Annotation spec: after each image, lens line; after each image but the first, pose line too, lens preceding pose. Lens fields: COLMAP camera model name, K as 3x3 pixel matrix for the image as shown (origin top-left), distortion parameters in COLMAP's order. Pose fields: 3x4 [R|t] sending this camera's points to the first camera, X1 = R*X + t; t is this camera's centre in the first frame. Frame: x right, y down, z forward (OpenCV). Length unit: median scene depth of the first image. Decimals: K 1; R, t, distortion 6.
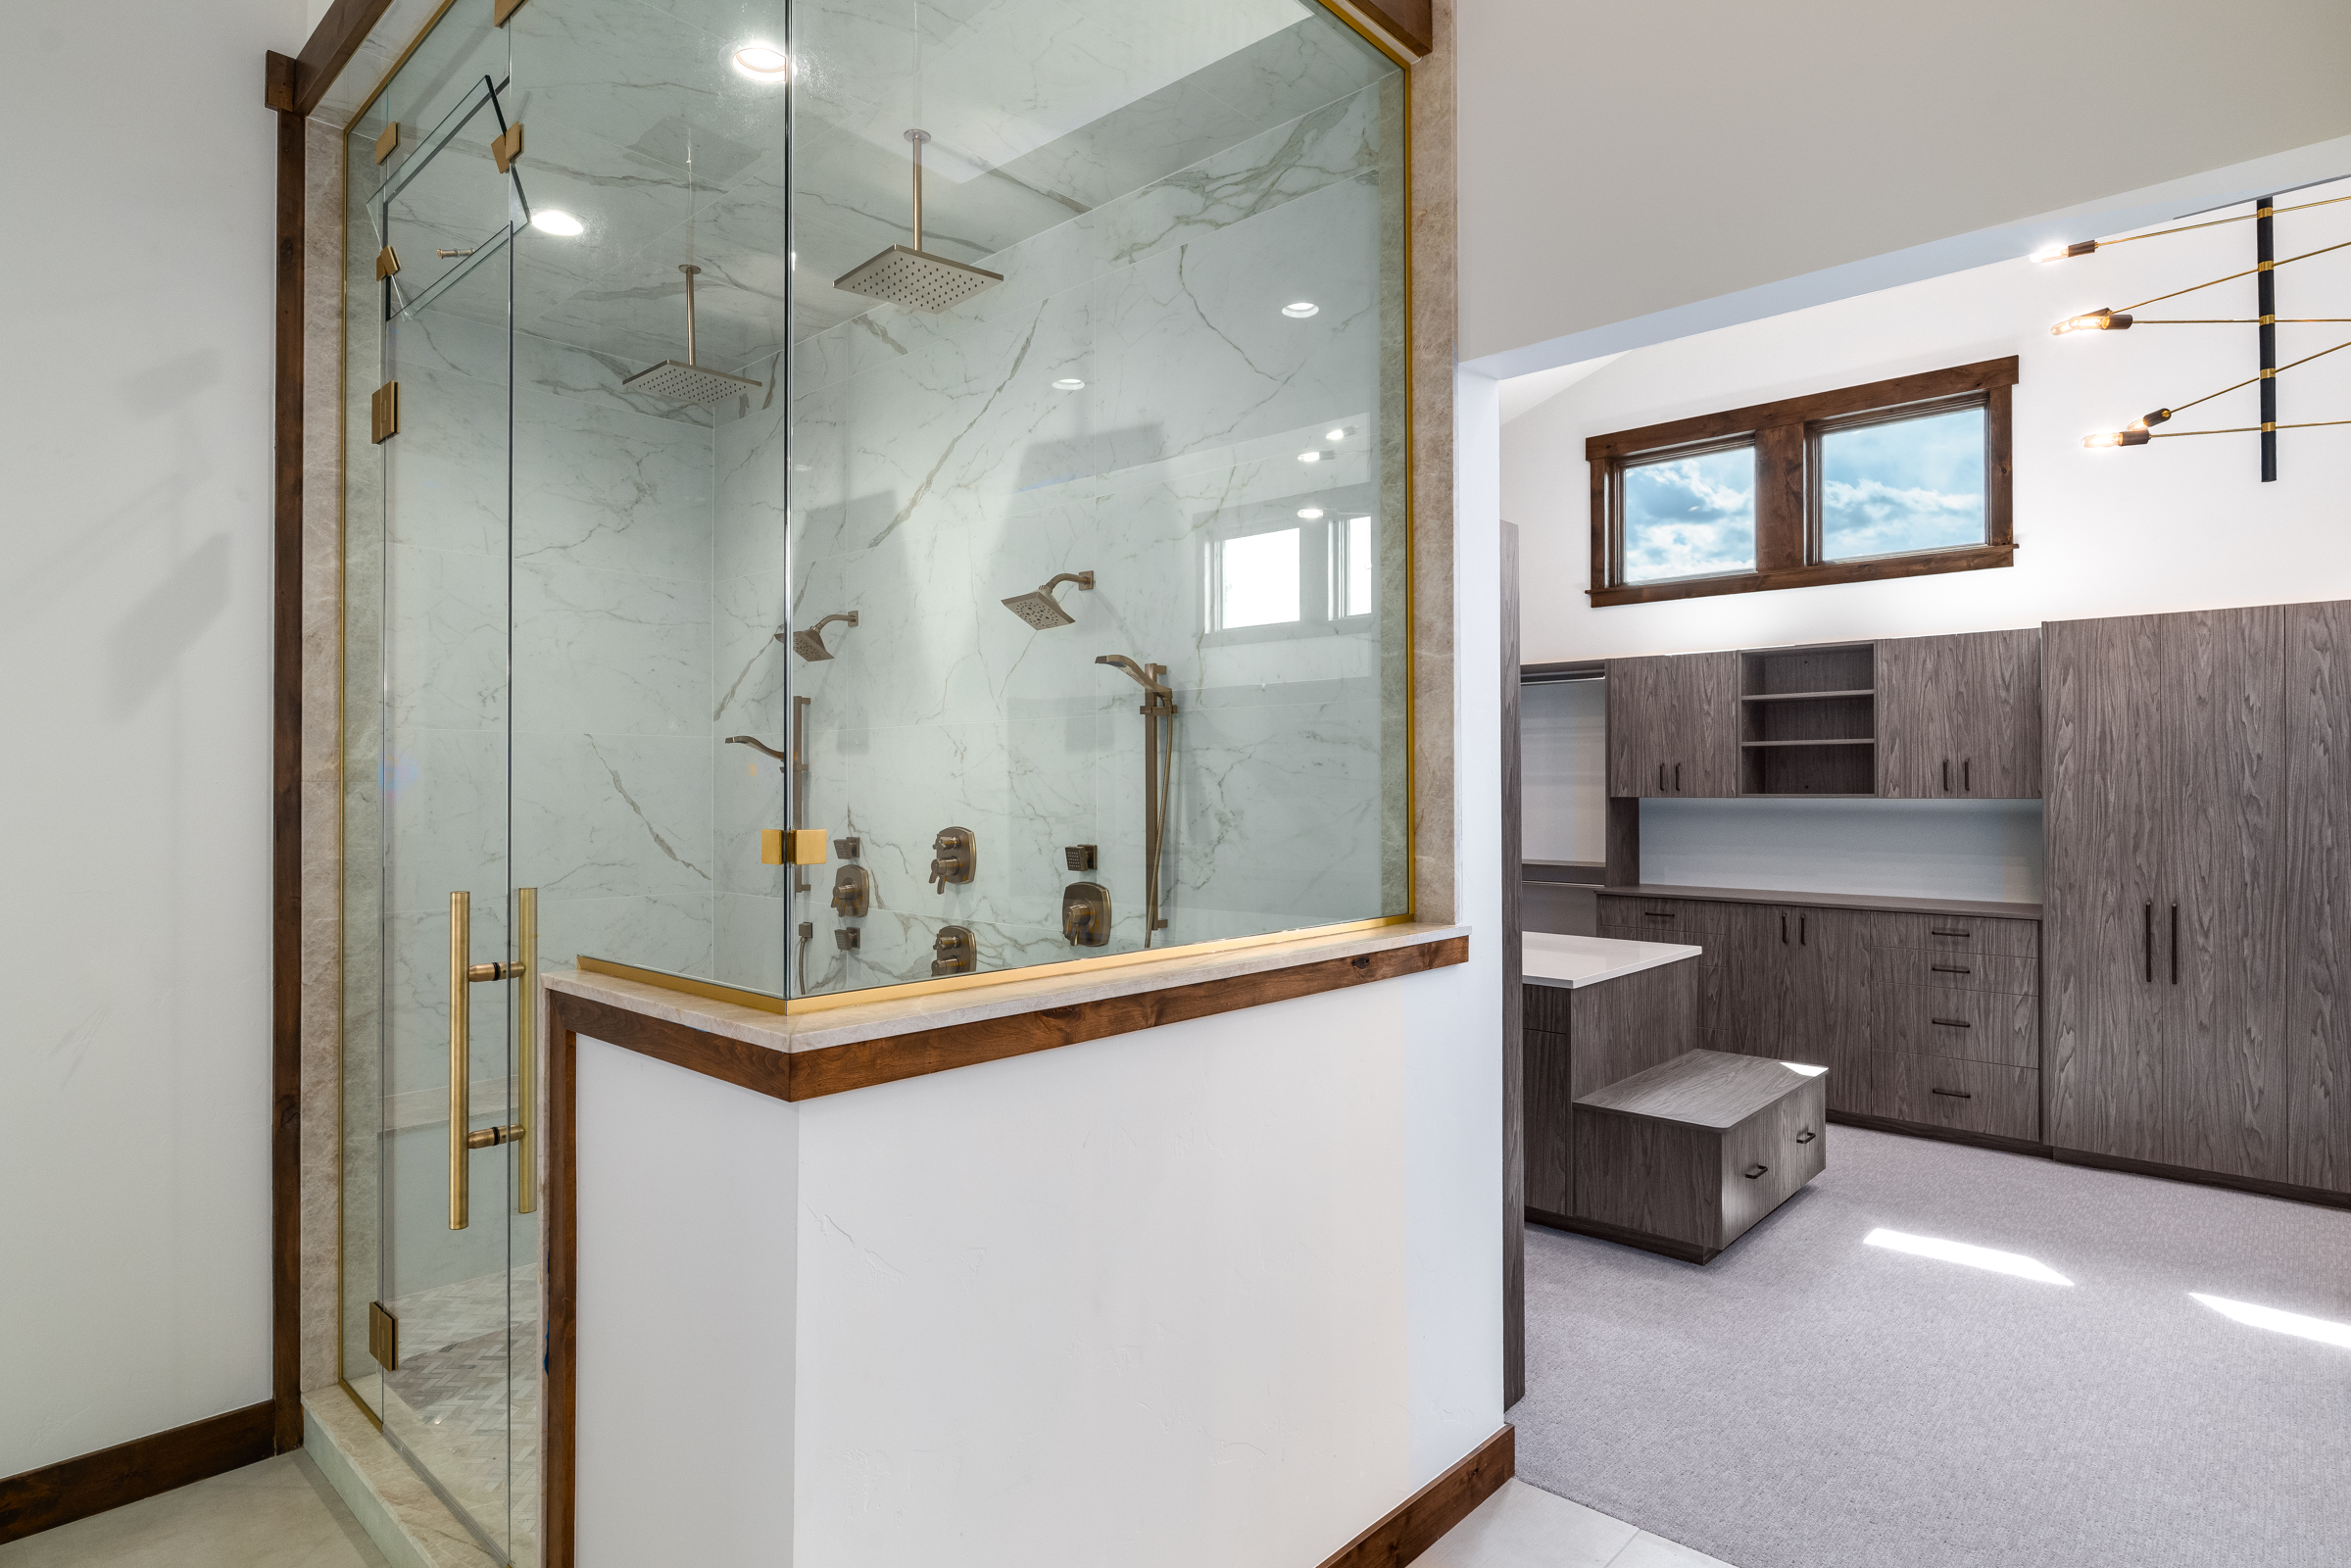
lens RADIAL K [[1221.1, 0, 1164.7], [0, 1221.1, 783.1], [0, 0, 1]] dist [-0.002398, -0.000778]
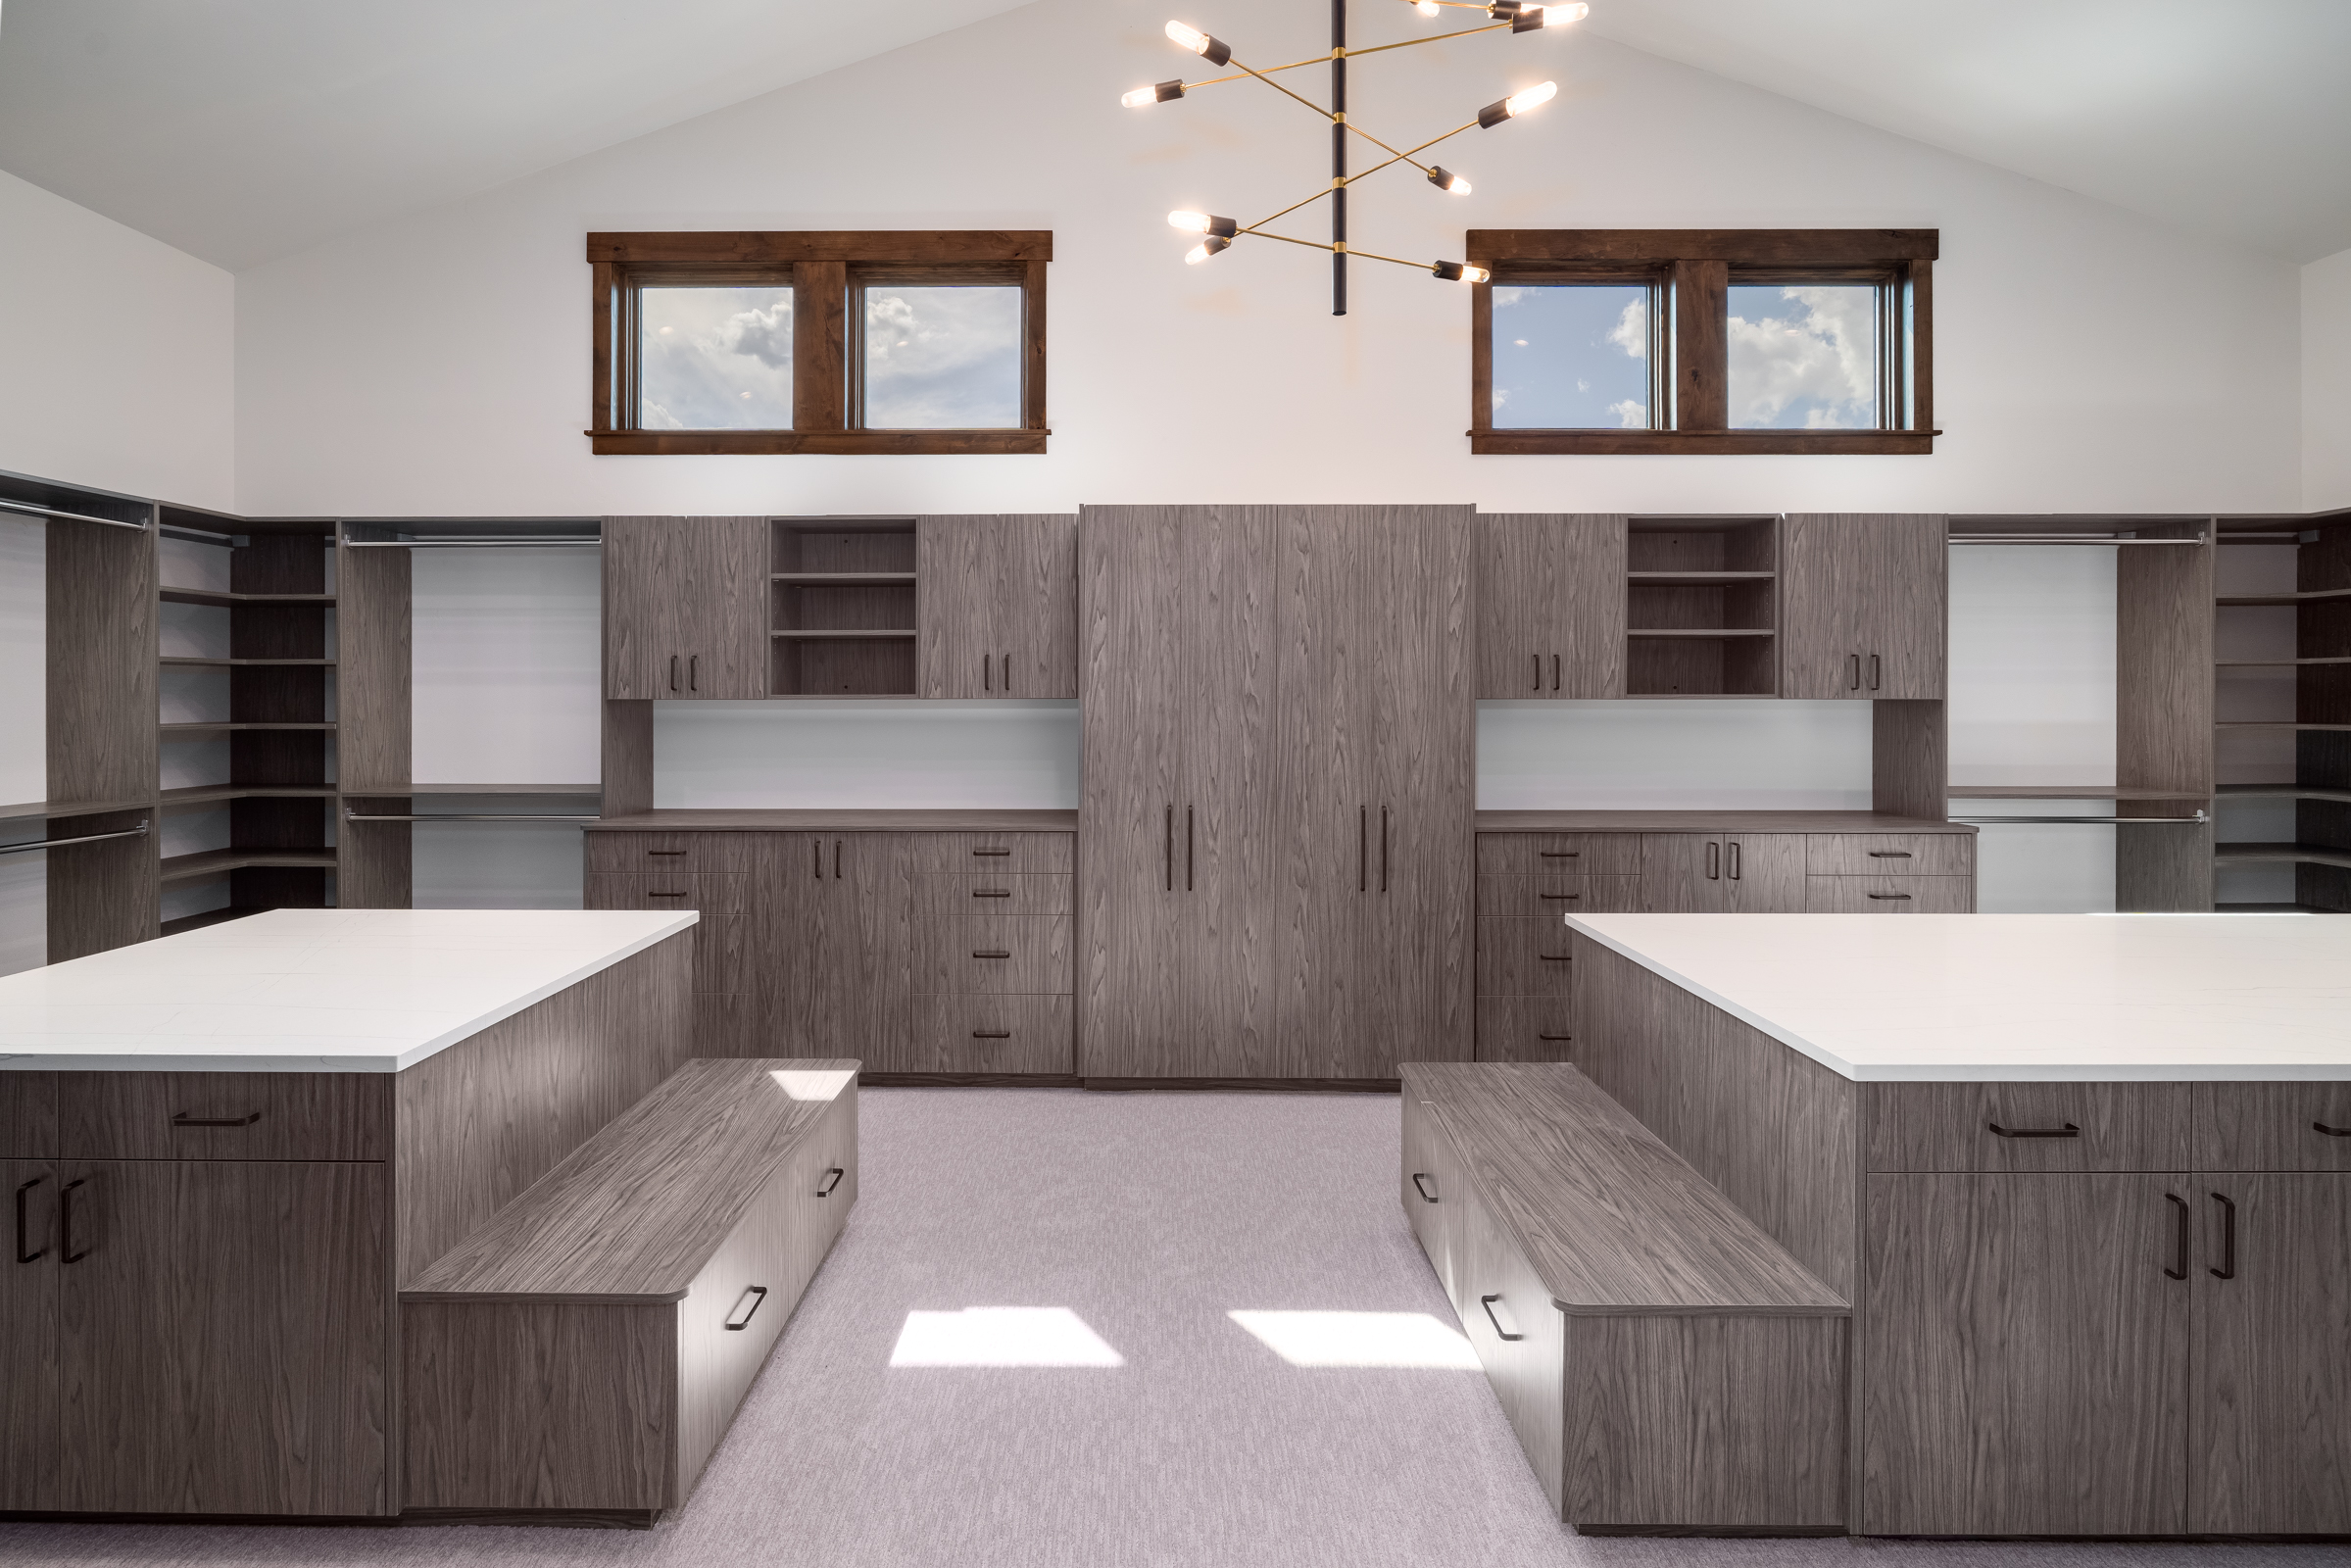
lens RADIAL K [[1092.7, 0, 1120.1], [0, 1092.7, 675.7], [0, 0, 1]] dist [-0.003240, -0.000056]
pose [[0.753961, 0.011456, 0.656819, 0.193976], [-0.002210, 0.999887, -0.014903, 0.007437], [-0.656915, 0.009784, 0.753901, 0.341656]]
